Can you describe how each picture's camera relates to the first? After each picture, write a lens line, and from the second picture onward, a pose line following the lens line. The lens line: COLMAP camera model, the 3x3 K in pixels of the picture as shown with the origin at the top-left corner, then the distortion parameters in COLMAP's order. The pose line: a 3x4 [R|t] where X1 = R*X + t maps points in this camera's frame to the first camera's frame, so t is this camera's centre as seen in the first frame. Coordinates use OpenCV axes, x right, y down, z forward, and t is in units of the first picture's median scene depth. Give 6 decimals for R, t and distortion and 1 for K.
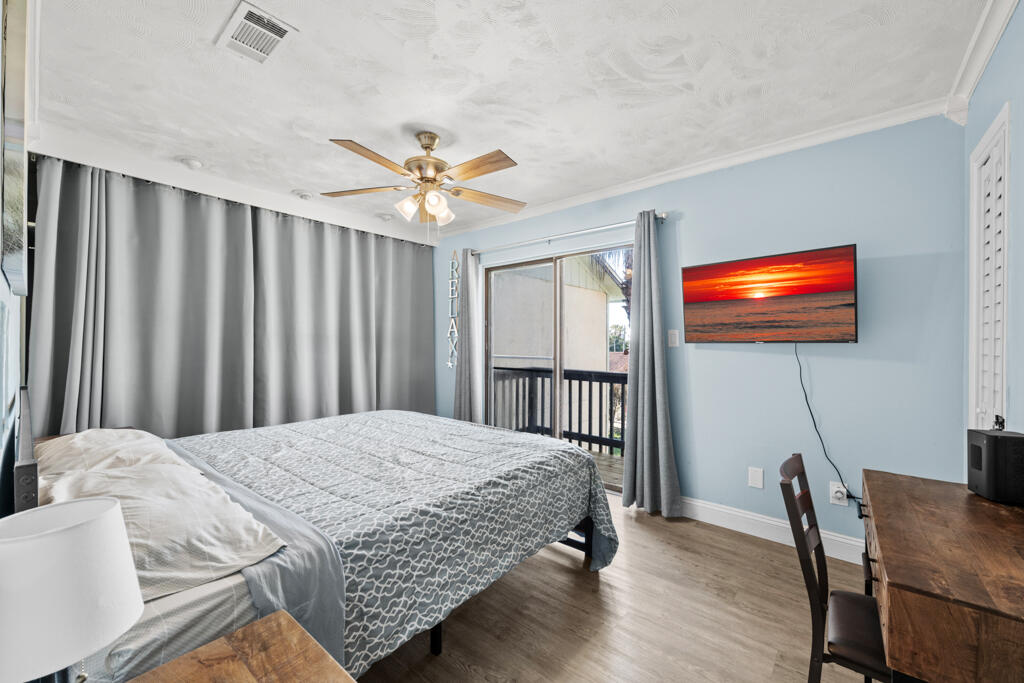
lens RADIAL K [[400.7, 0, 515.9], [0, 400.7, 343.3], [0, 0, 1]] dist [-0.000960, 0.000192]
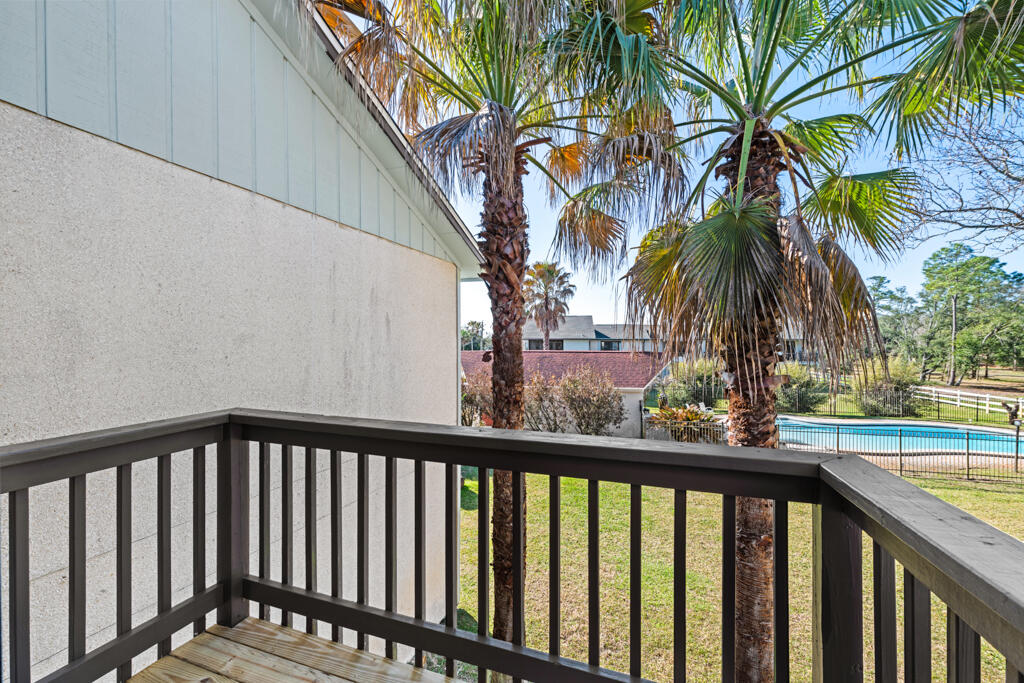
lens RADIAL K [[412.1, 0, 514.0], [0, 412.1, 339.0], [0, 0, 1]] dist [0.001354, 0.000105]
pose [[0.941820, -0.005431, 0.336074, 0.090723], [0.006837, 0.999972, -0.002999, -0.000791], [-0.336048, 0.005122, 0.941831, 0.343321]]
